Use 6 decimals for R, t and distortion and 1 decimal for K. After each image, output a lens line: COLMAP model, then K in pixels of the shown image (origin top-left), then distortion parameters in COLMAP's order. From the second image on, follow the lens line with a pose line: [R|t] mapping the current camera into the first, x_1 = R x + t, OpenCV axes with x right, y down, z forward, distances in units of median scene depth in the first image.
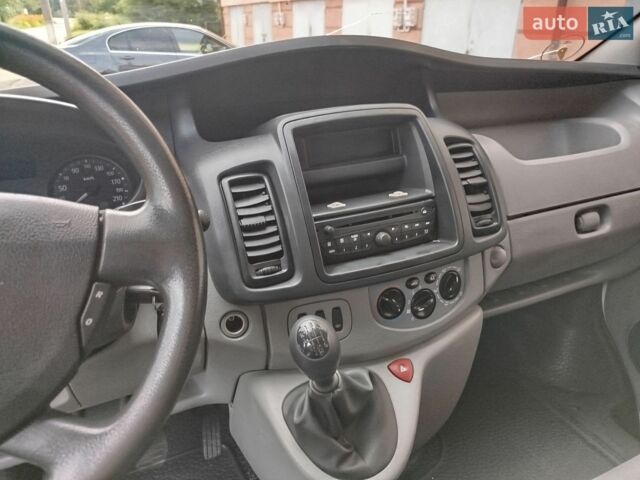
lens RADIAL K [[456.2, 0, 320.8], [0, 456.2, 233.6], [0, 0, 1]] dist [-0.007587, 0.015617]
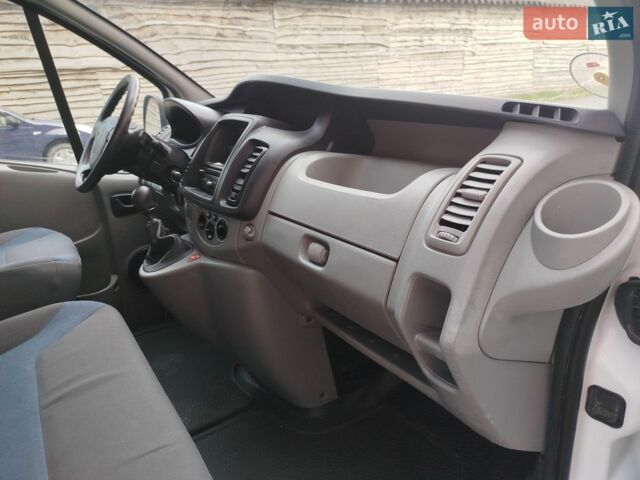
lens RADIAL K [[456.2, 0, 326.8], [0, 456.2, 241.4], [0, 0, 1]] dist [-0.007587, 0.015617]
pose [[0.183276, 0.311516, -0.932399, 1.910222], [-0.358921, 0.904192, 0.231542, -0.358853], [0.915197, 0.292222, 0.277527, 0.951955]]
